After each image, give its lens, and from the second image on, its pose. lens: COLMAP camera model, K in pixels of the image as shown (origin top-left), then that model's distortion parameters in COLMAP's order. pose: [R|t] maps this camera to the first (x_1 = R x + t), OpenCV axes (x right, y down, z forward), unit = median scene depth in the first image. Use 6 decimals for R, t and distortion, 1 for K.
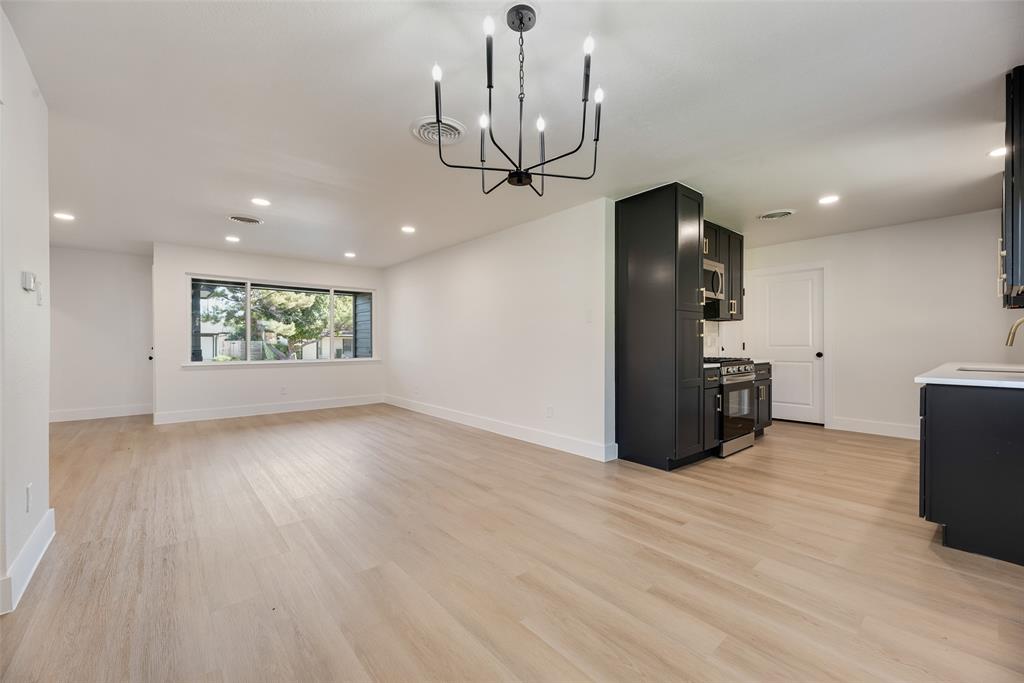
lens RADIAL K [[412.5, 0, 512.7], [0, 412.5, 346.4], [0, 0, 1]] dist [0.004110, -0.000436]
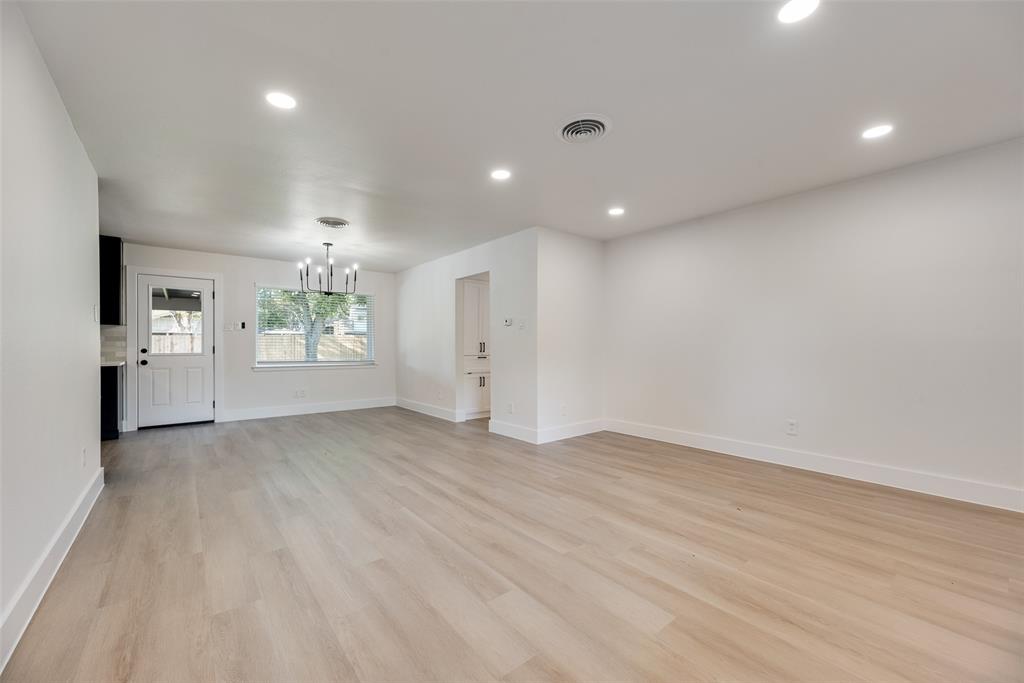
lens RADIAL K [[412.5, 0, 513.4], [0, 412.5, 344.7], [0, 0, 1]] dist [0.004110, -0.000436]
pose [[-0.999689, 0.003734, 0.024665, -0.427654], [0.003925, 0.999963, 0.007693, -0.011737], [-0.024635, 0.007788, -0.999666, 1.194694]]
